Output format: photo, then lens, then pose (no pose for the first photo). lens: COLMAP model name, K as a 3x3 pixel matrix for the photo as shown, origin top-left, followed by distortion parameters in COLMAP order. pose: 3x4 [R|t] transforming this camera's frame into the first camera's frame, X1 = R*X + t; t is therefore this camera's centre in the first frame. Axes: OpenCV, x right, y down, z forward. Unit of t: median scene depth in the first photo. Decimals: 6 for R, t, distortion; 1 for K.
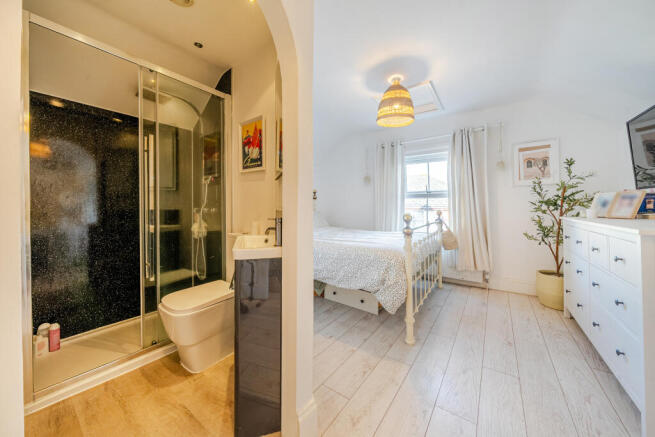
lens RADIAL K [[224.9, 0, 341.1], [0, 224.9, 208.5], [0, 0, 1]] dist [-0.000158, 0.000083]
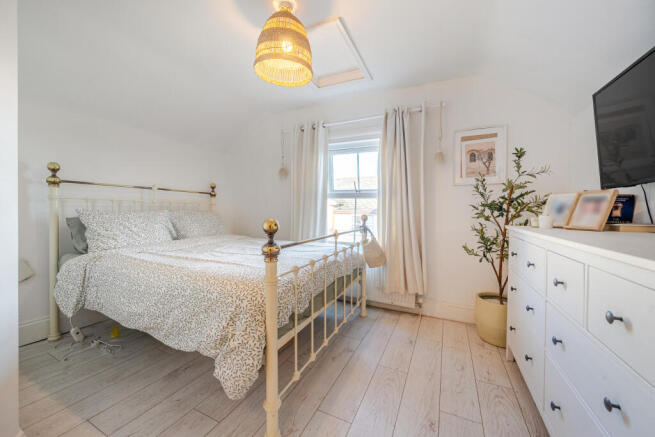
lens RADIAL K [[248.1, 0, 327.0], [0, 248.1, 216.7], [0, 0, 1]] dist [0.000015, -0.000165]
pose [[0.987422, 0.015679, 0.157329, 0.230231], [-0.019051, 0.999619, 0.019952, 0.001907], [-0.156957, -0.022698, 0.987345, 0.250493]]
